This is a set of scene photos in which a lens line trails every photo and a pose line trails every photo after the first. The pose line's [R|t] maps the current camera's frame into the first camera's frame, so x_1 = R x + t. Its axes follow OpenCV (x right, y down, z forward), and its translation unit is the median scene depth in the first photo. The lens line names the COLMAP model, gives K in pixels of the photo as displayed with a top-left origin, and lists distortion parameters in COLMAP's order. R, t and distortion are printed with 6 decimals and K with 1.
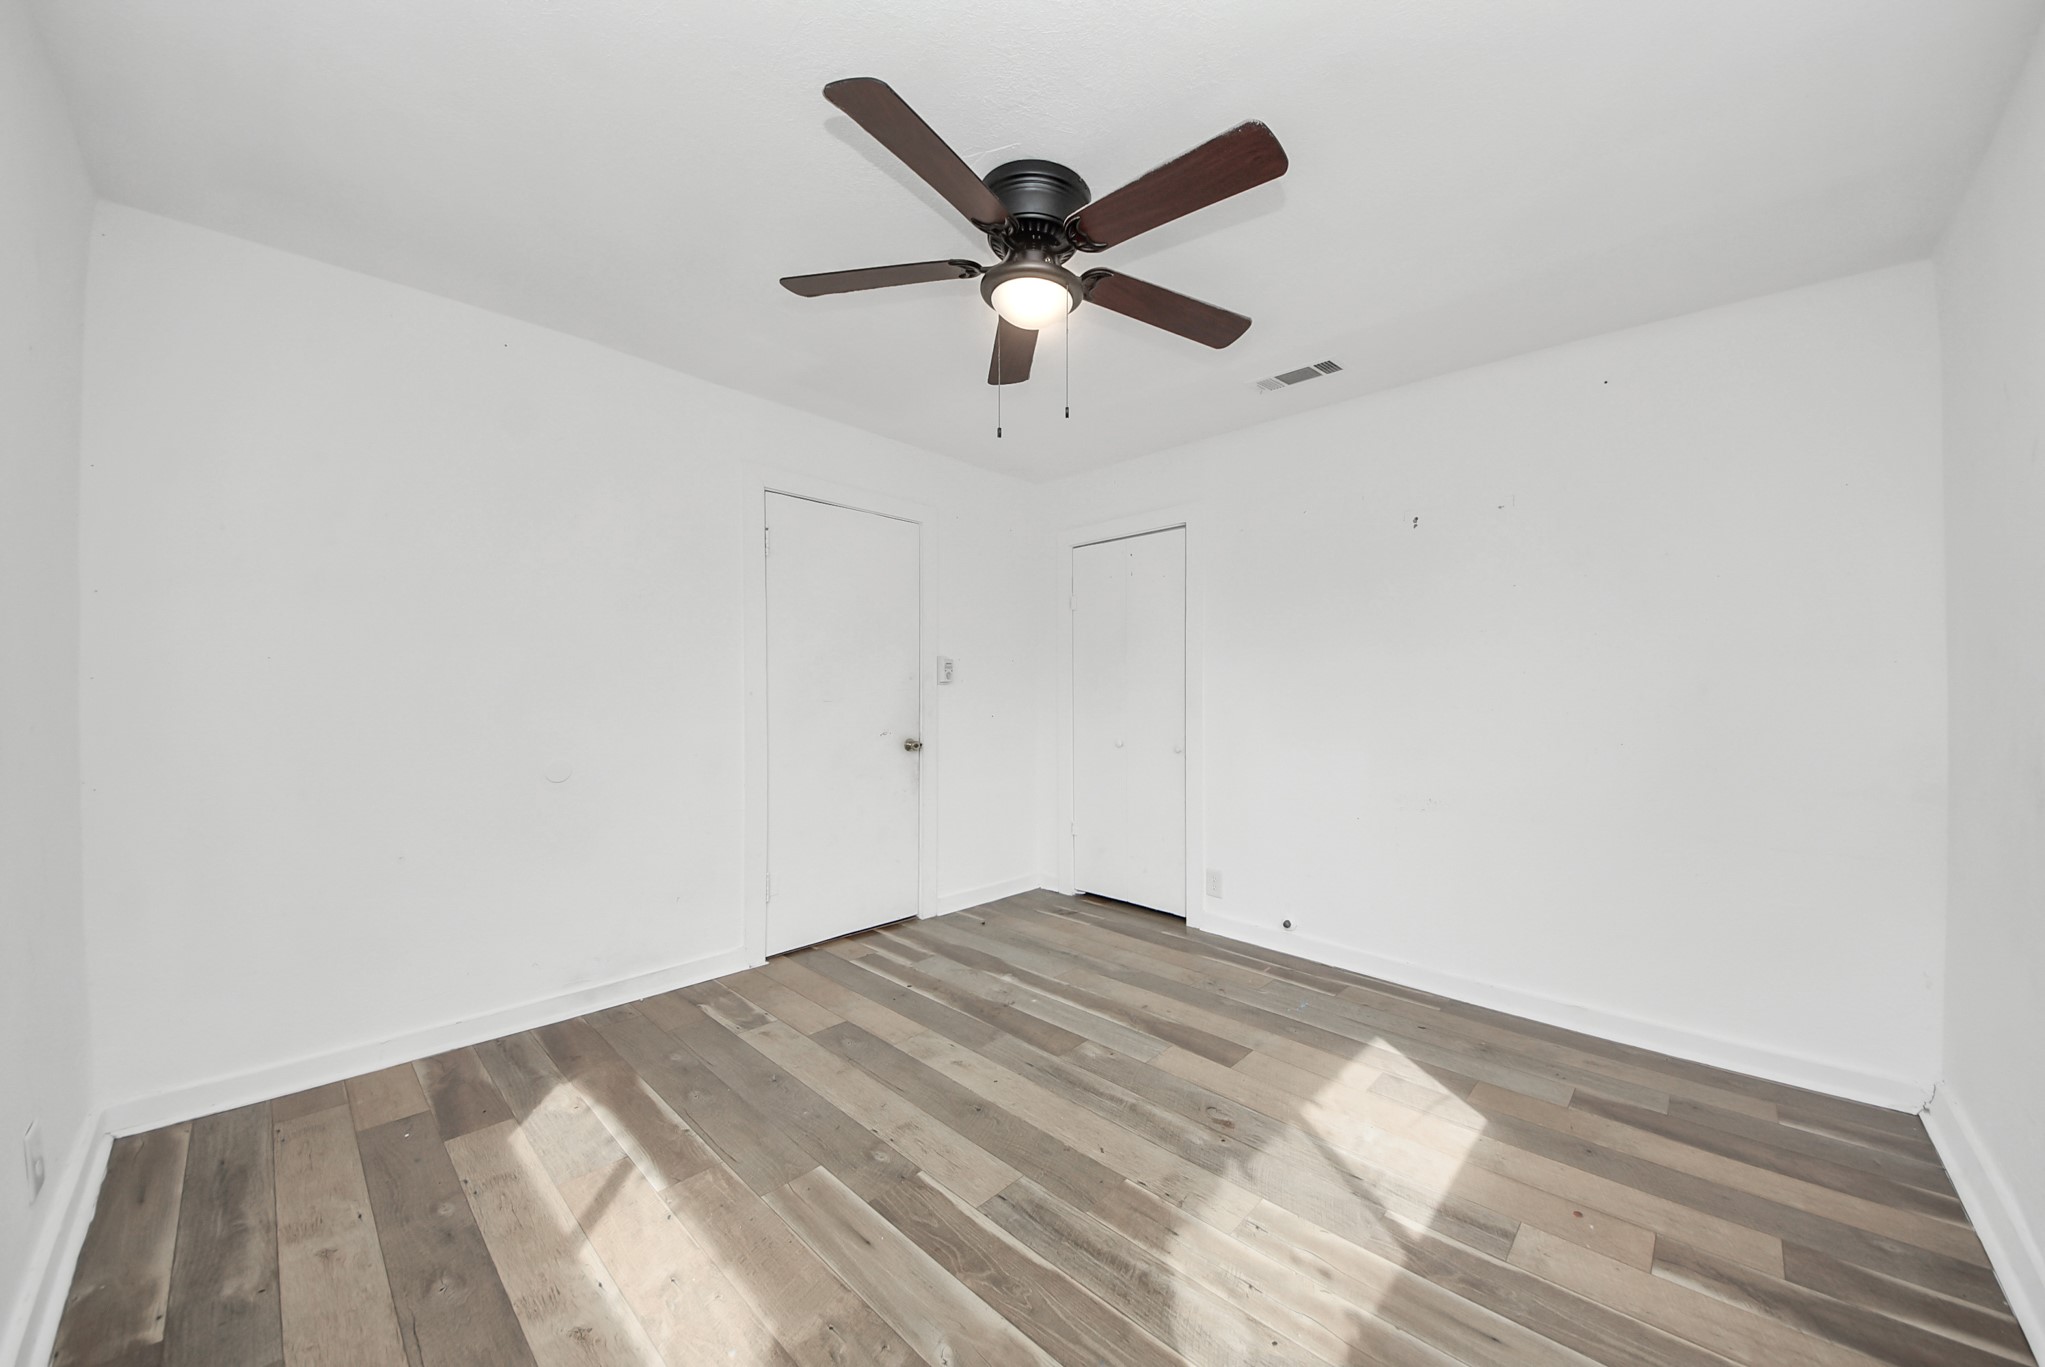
lens RADIAL K [[737.9, 0, 1012.5], [0, 737.9, 681.5], [0, 0, 1]] dist [0.002472, -0.004058]
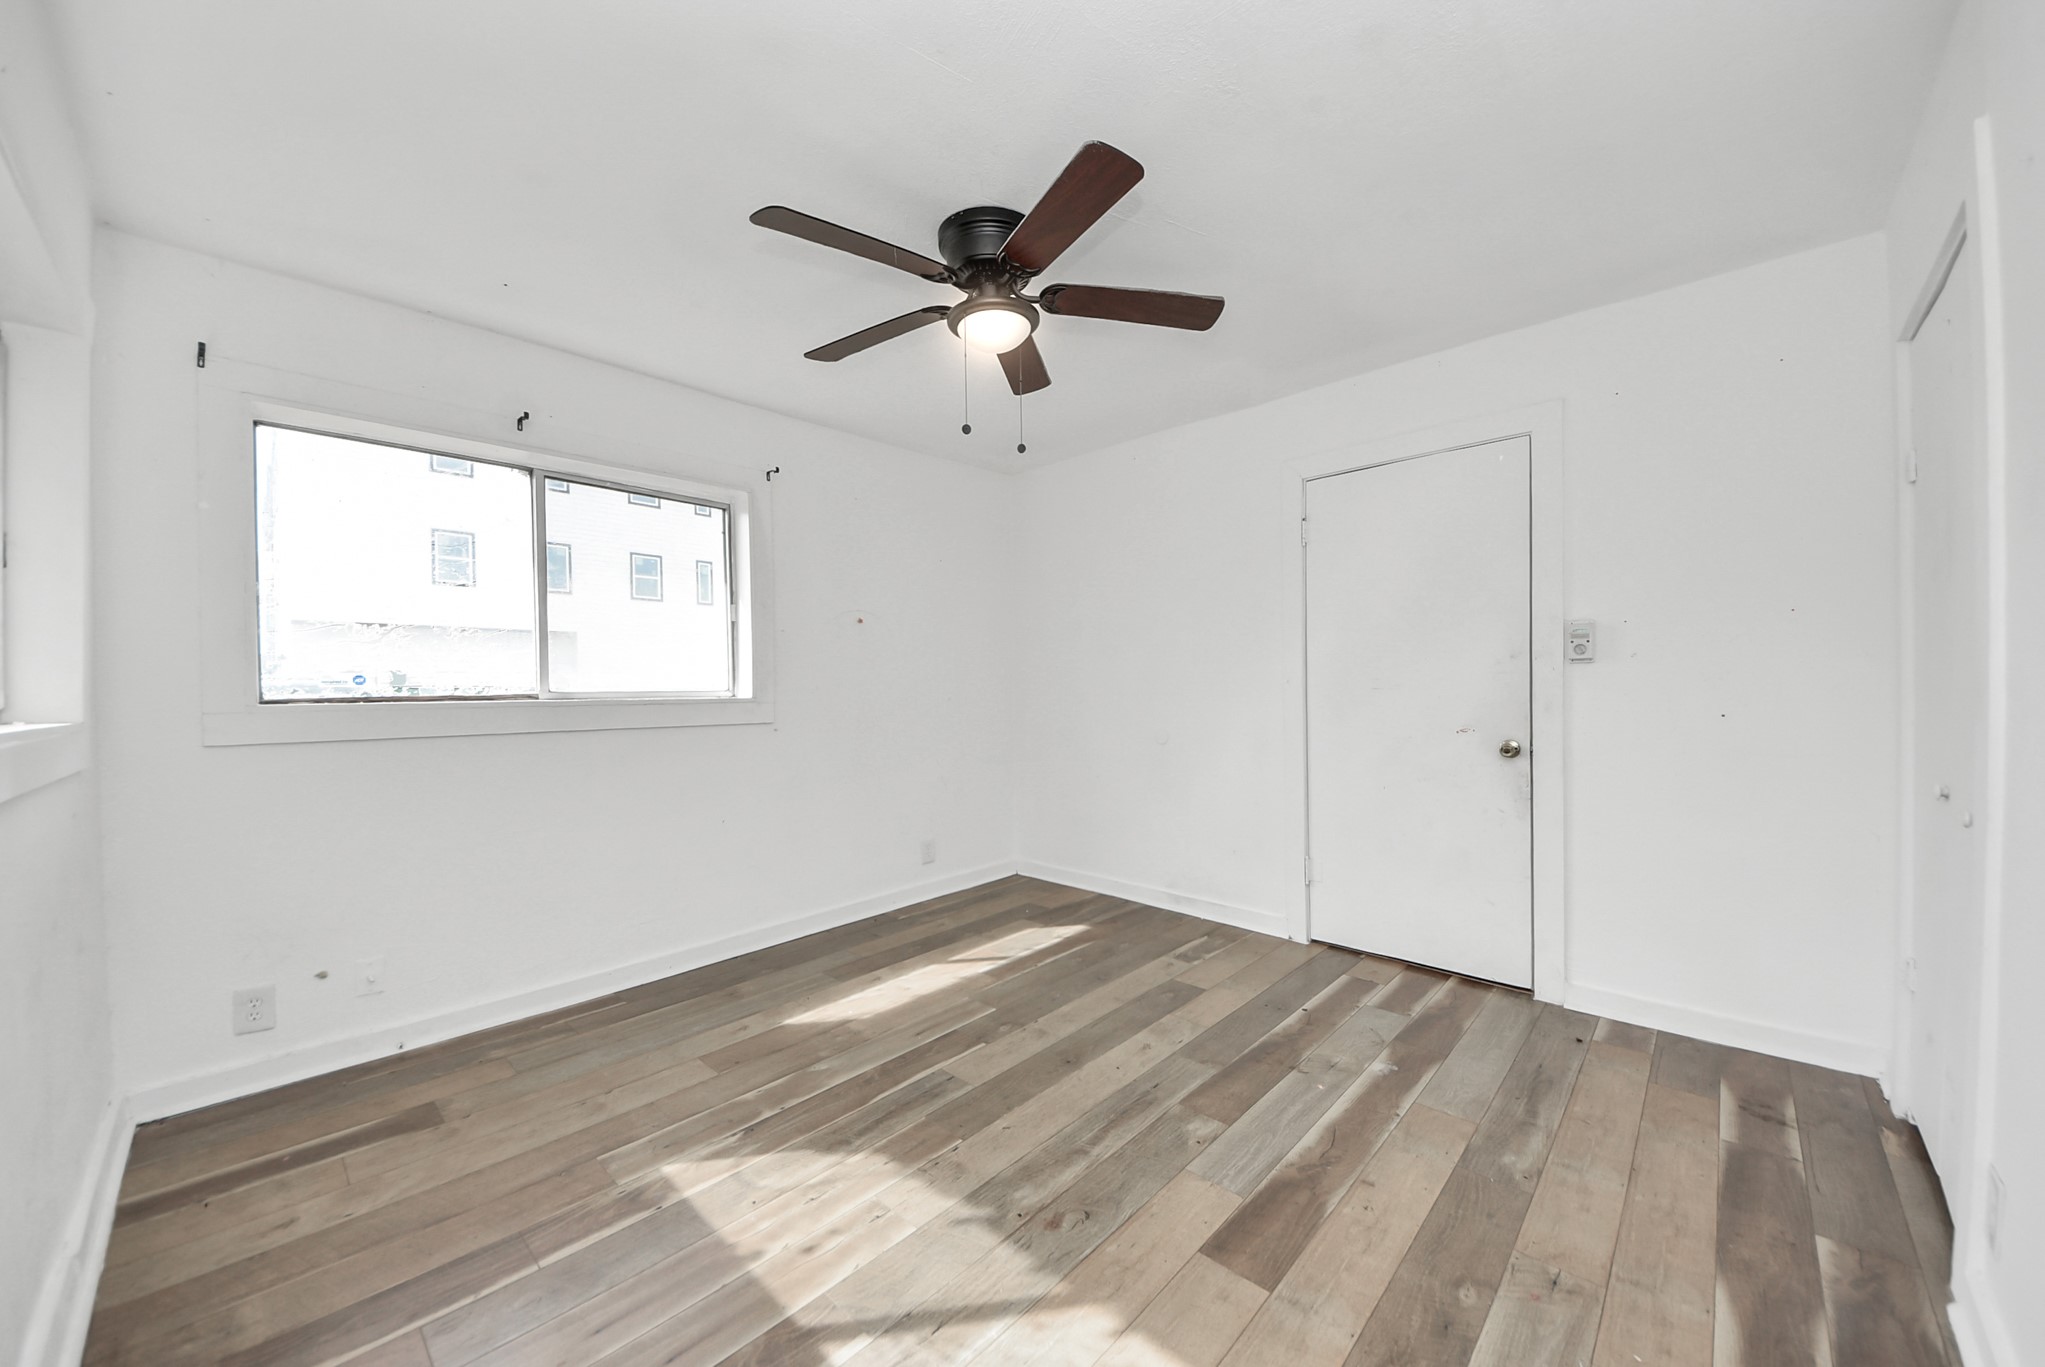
lens RADIAL K [[745.0, 0, 1033.0], [0, 745.0, 665.4], [0, 0, 1]] dist [0.053856, -0.031539]
pose [[0.012180, -0.022546, -0.999672, 1.045429], [0.024557, 0.999451, -0.022241, 0.021029], [0.999624, -0.024278, 0.012727, 0.923160]]
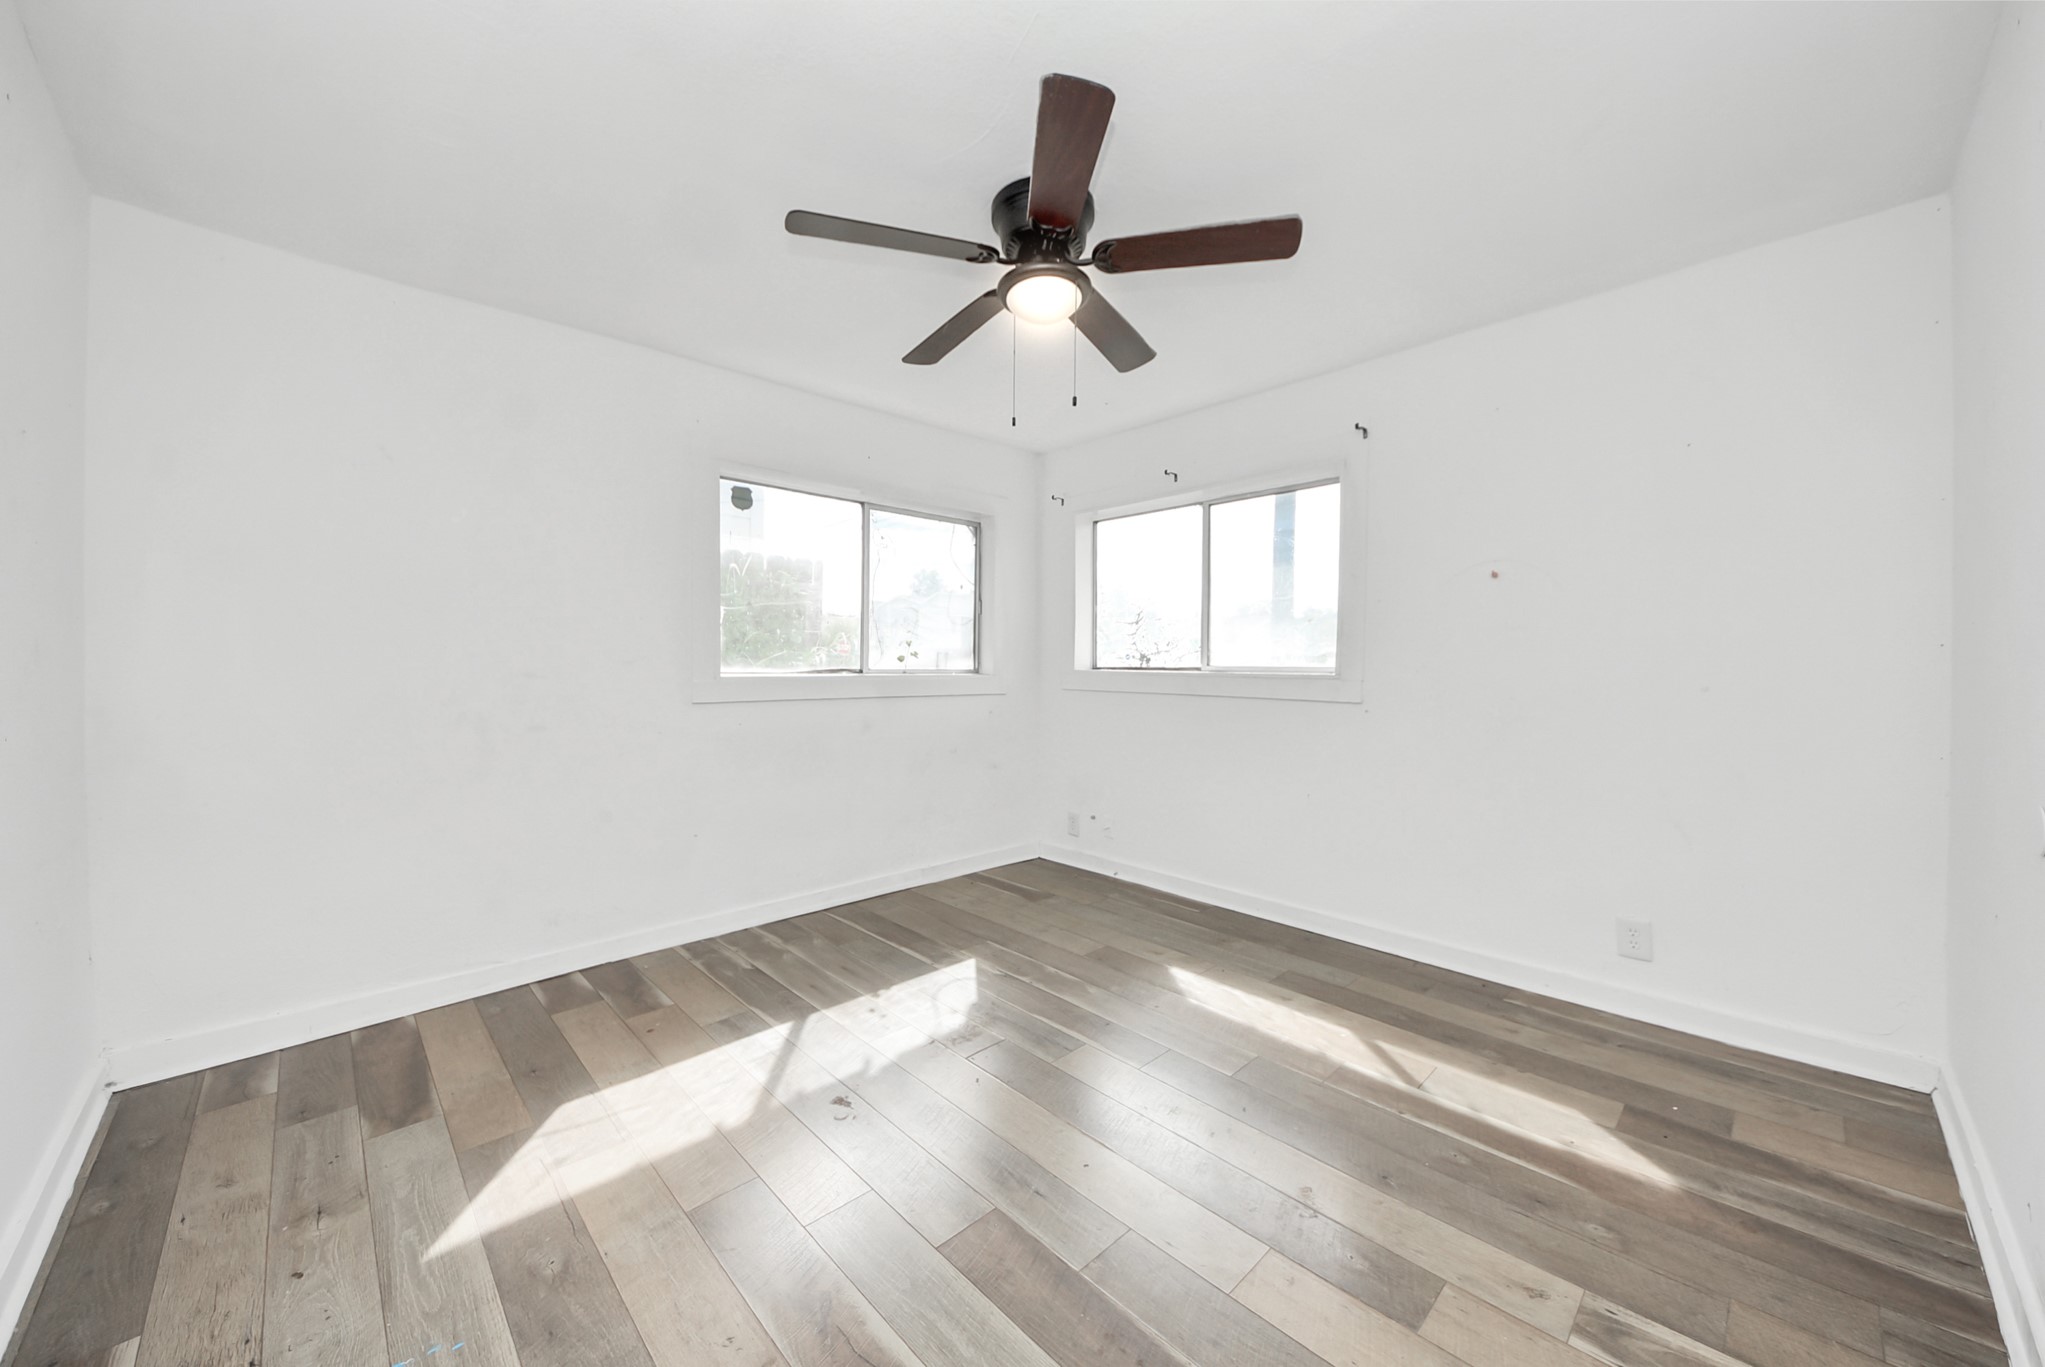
lens RADIAL K [[715.1, 0, 1027.3], [0, 715.1, 683.2], [0, 0, 1]] dist [0.031635, -0.016384]
pose [[-0.999643, -0.005168, 0.026220, 0.021421], [-0.004795, 0.999886, 0.014299, 0.037953], [-0.026291, 0.014169, -0.999554, 1.812968]]
